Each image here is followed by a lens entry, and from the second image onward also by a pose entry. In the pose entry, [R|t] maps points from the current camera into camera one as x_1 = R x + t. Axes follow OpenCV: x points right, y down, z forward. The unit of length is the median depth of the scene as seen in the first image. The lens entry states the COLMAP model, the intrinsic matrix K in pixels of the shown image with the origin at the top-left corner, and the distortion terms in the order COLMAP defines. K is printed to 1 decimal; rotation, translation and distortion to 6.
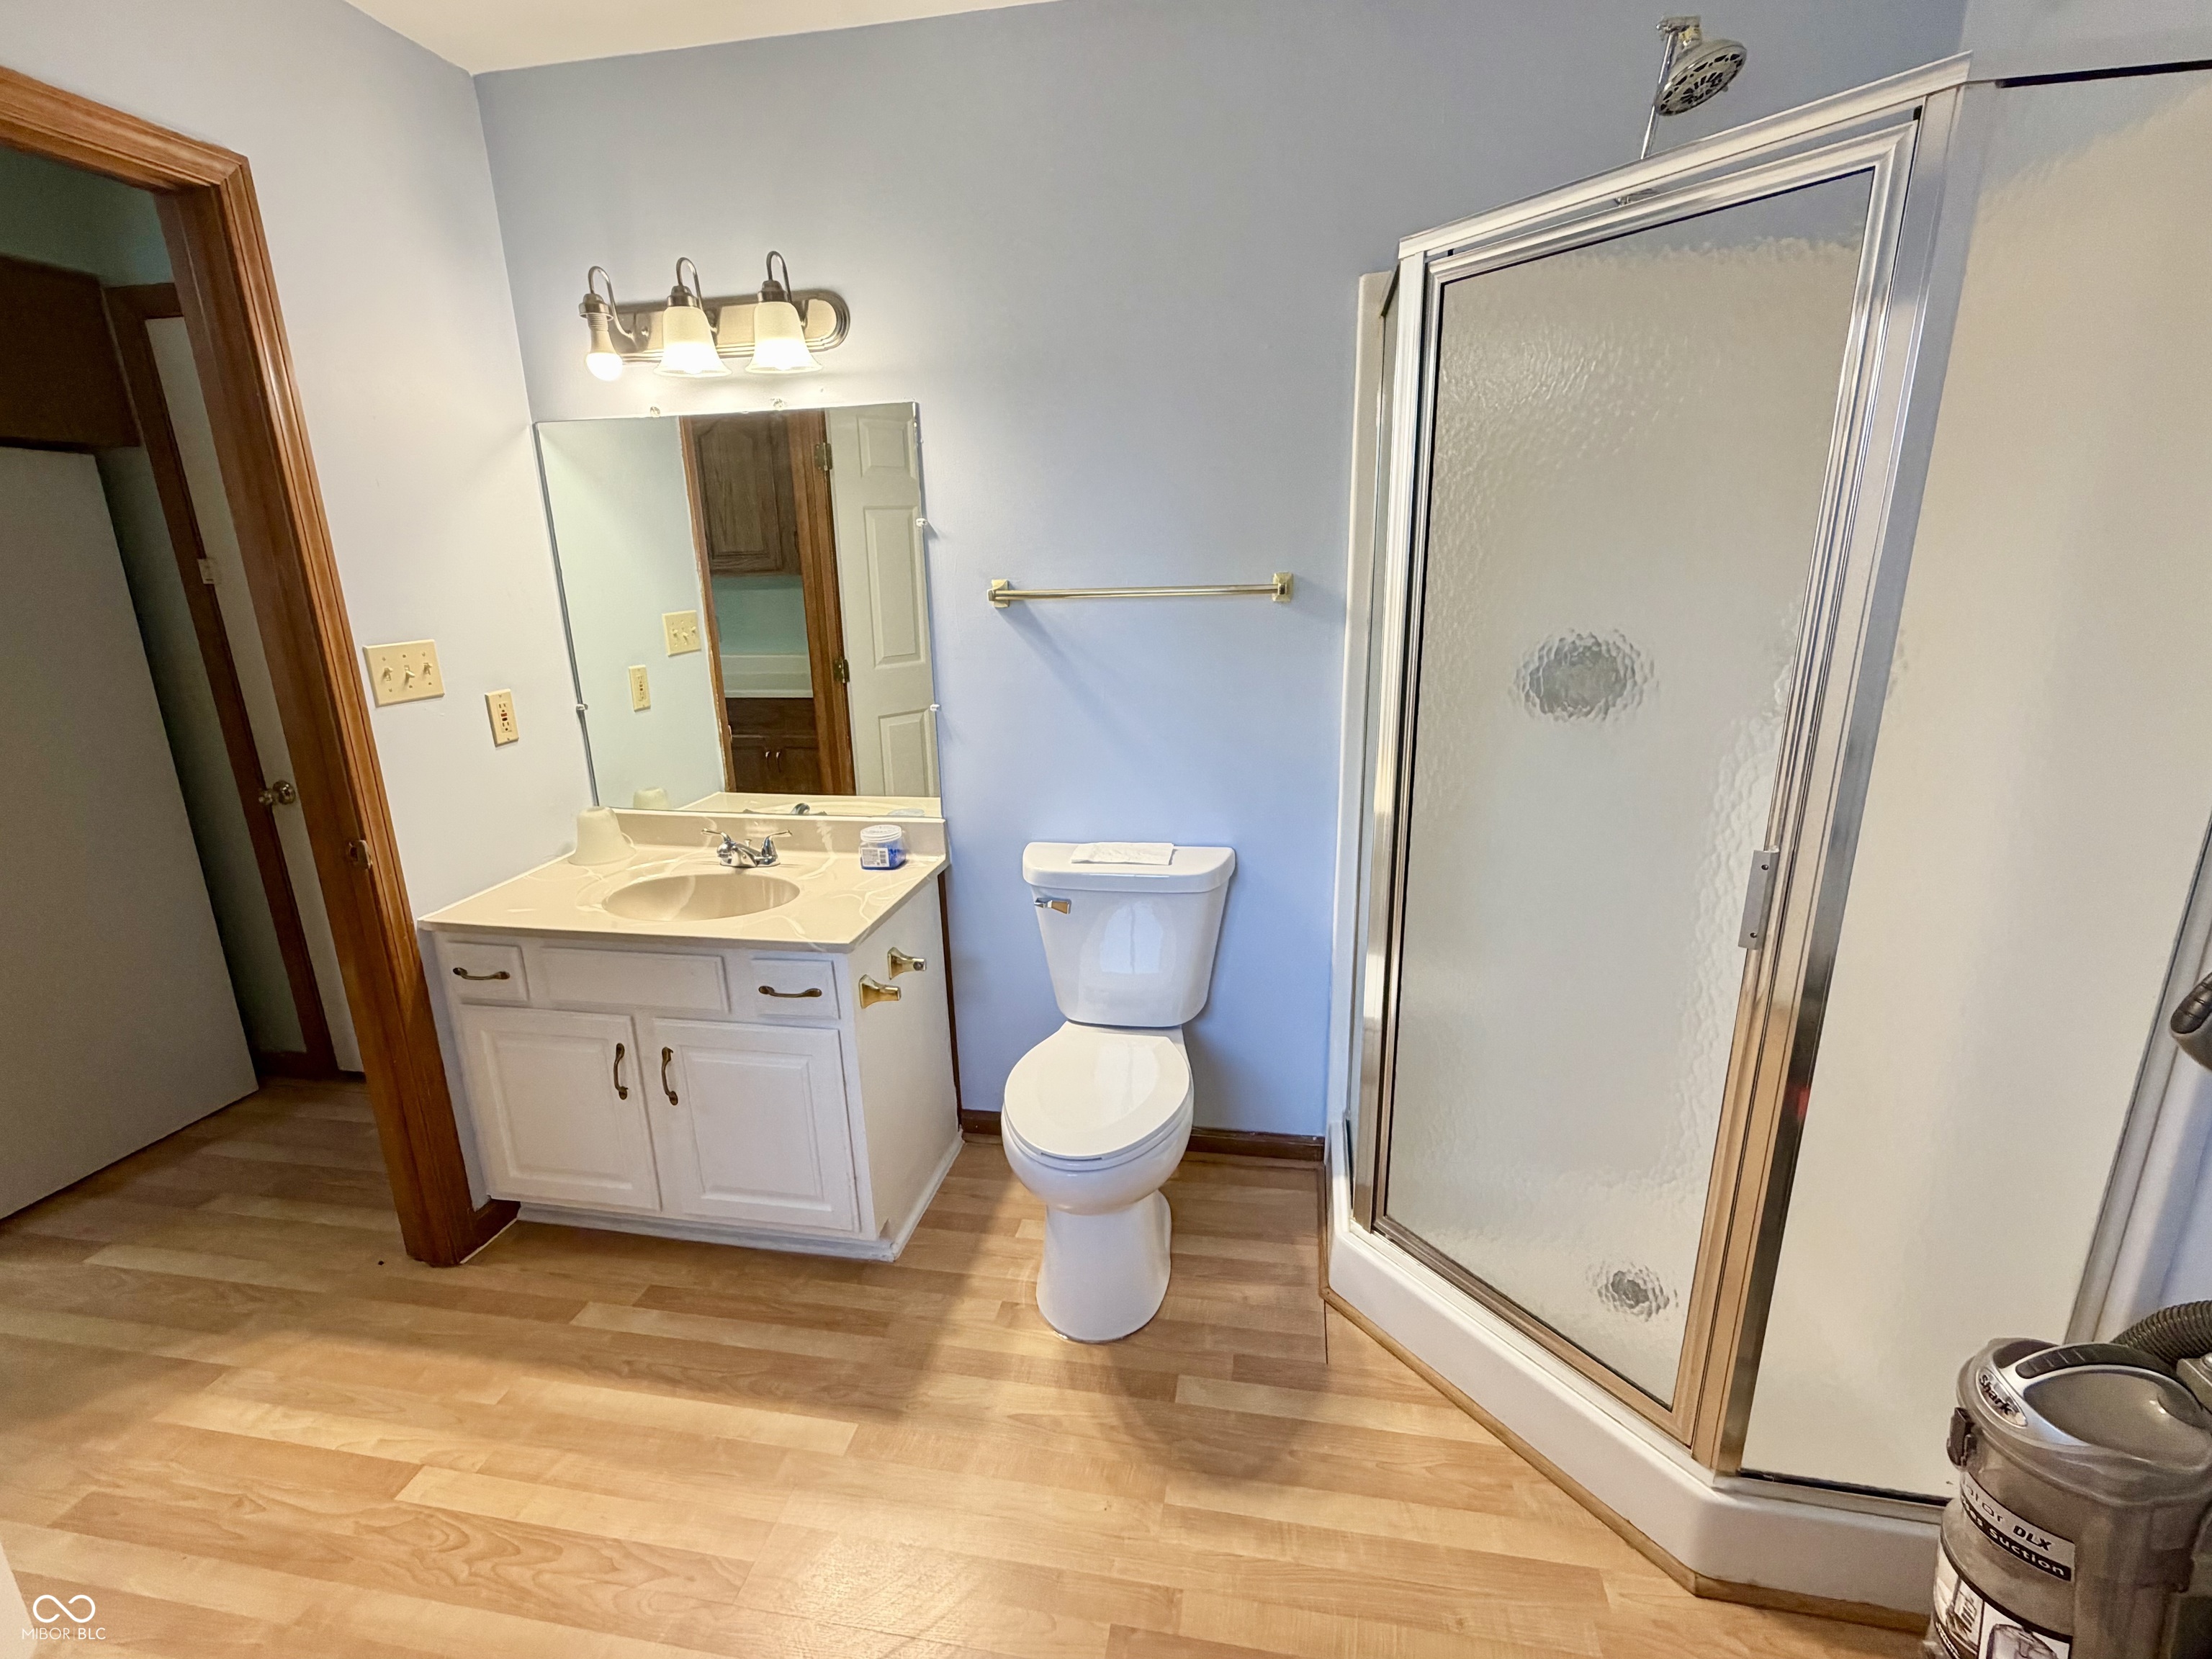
lens RADIAL K [[997.9, 0, 1099.6], [0, 997.9, 835.0], [0, 0, 1]] dist [0.000279, 0.000760]
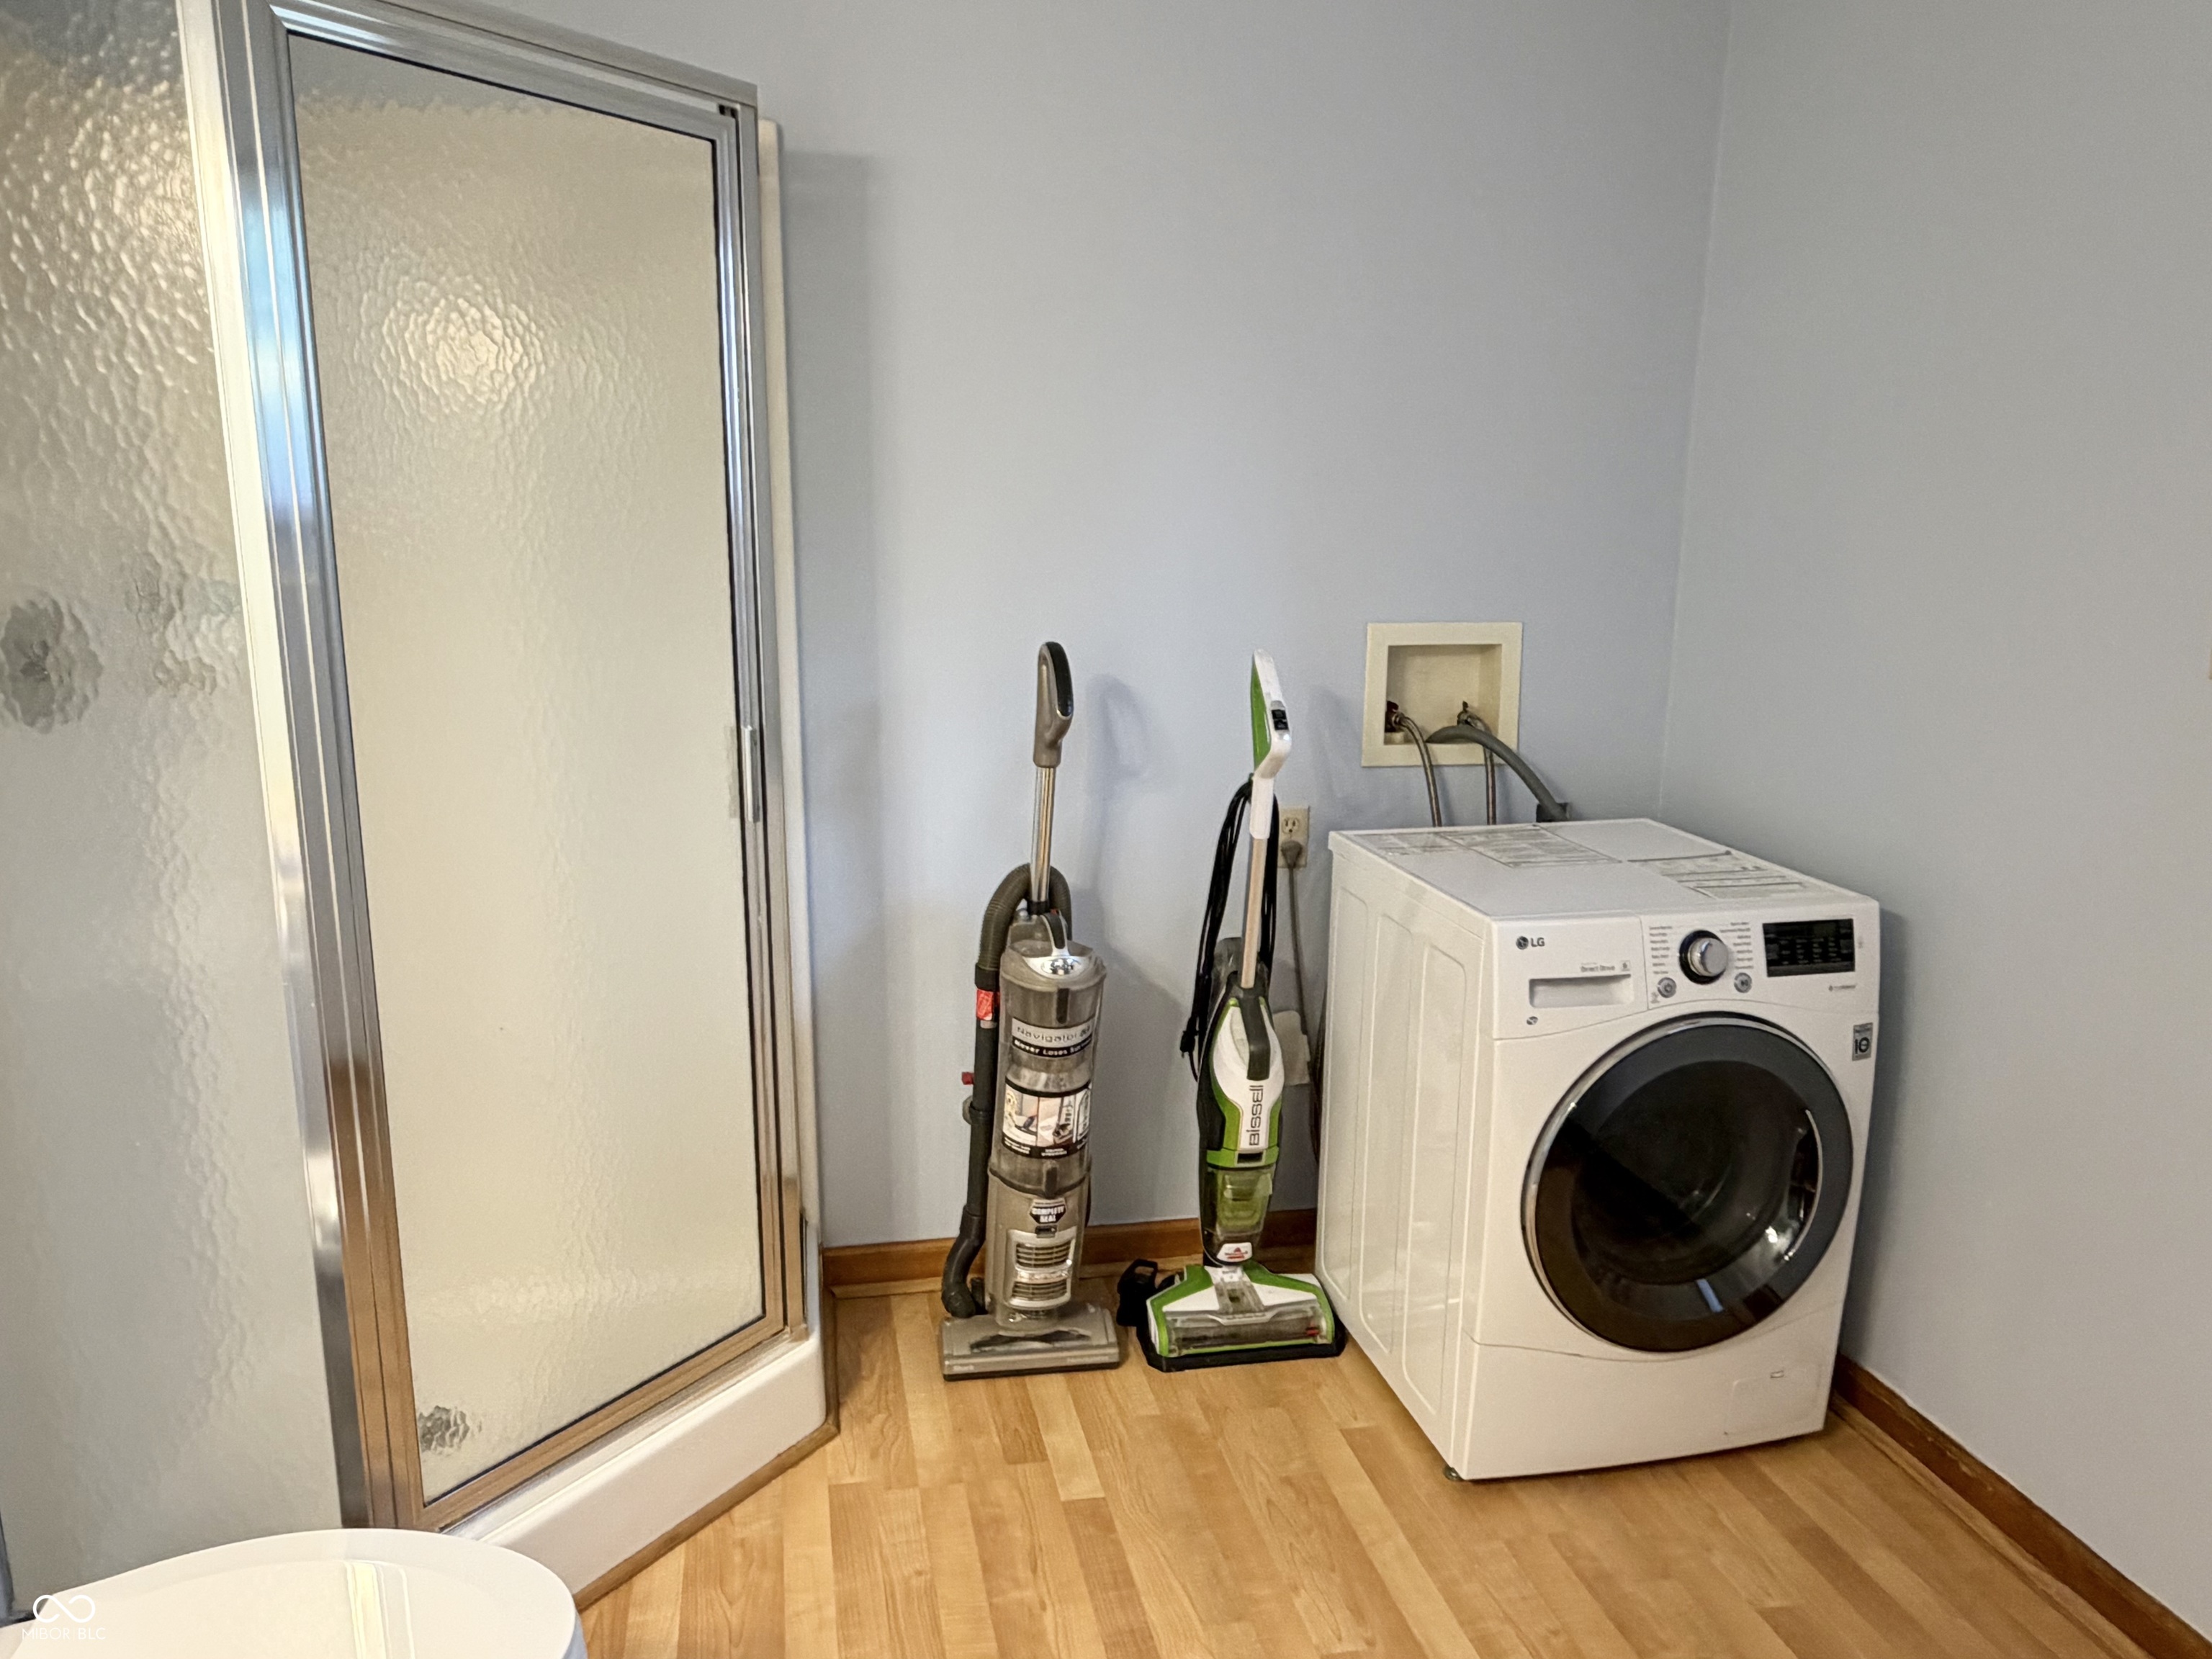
lens RADIAL K [[1540.0, 0, 1078.9], [0, 1540.0, 843.1], [0, 0, 1]] dist [-0.003819, 0.001937]
pose [[-0.371239, -0.174774, 0.911941, -0.720201], [0.257761, 0.924128, 0.282041, -0.177140], [-0.892043, 0.339768, -0.298022, 0.849176]]
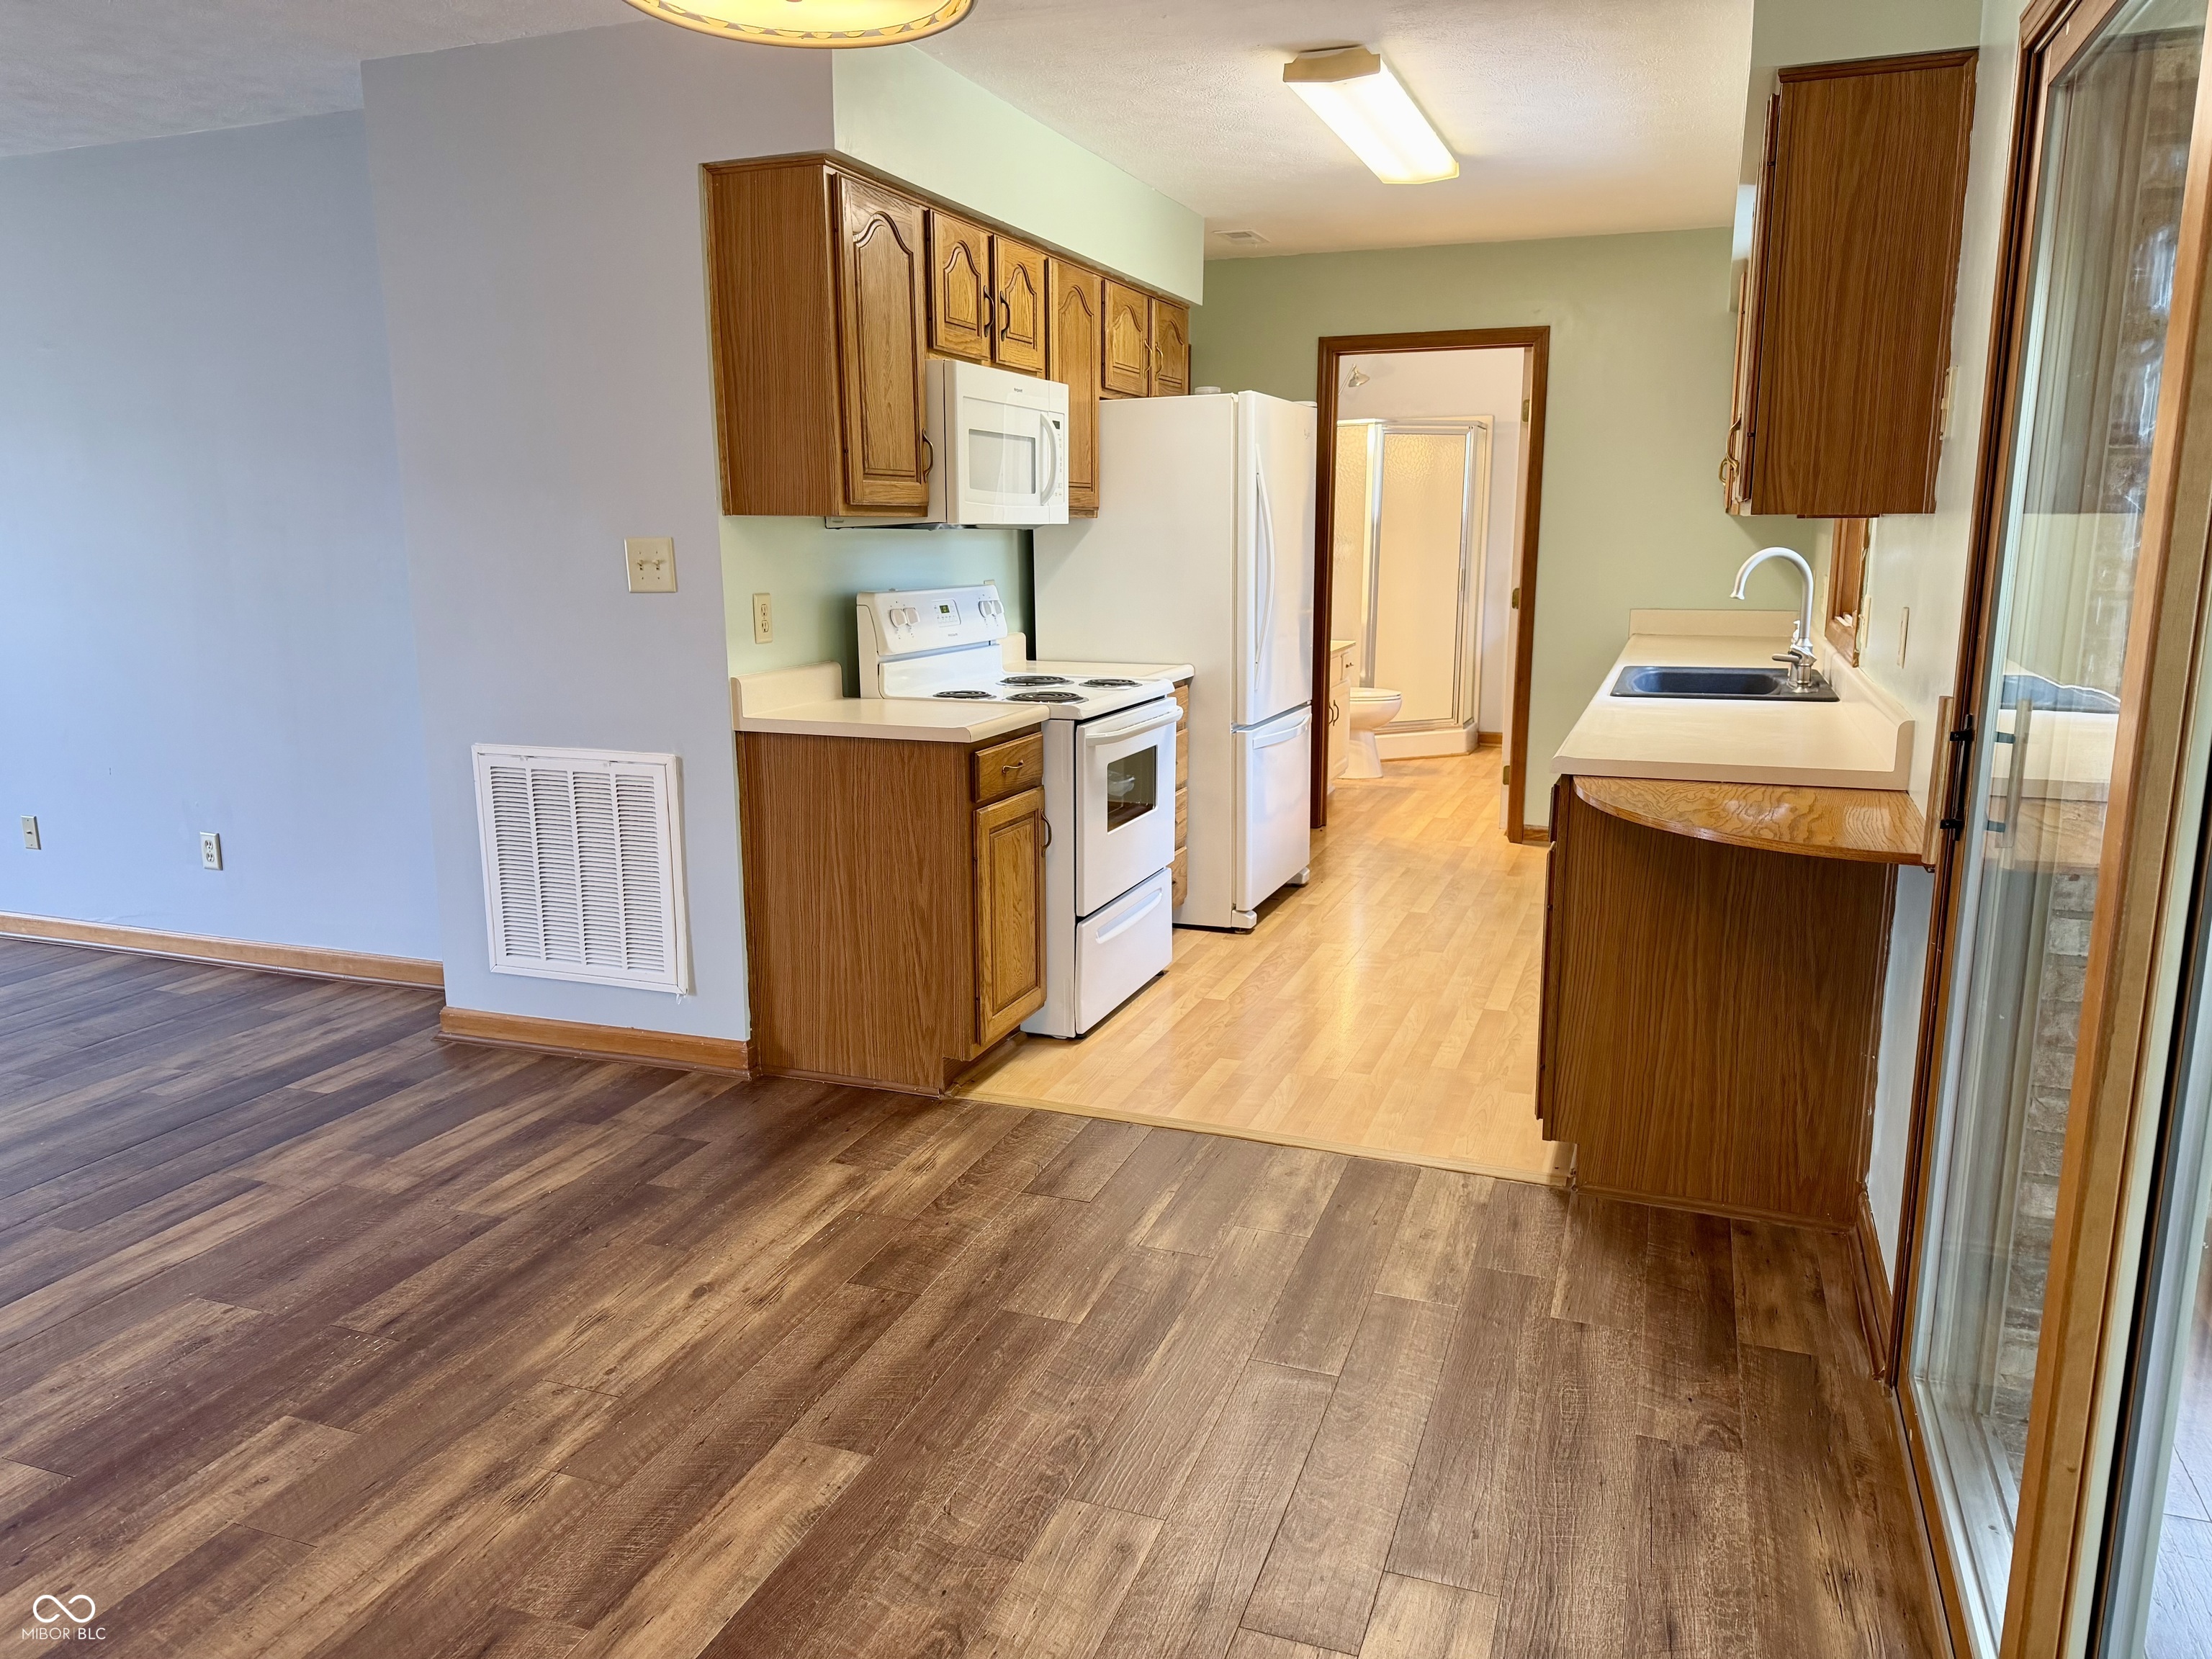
lens RADIAL K [[1553.2, 0, 1106.0], [0, 1553.2, 829.5], [0, 0, 1]] dist [0.081724, -0.112998]
pose [[0.173307, -0.171679, 0.969789, -4.858705], [0.266253, 0.956191, 0.121690, -0.105822], [-0.948195, 0.237119, 0.211425, 0.918846]]
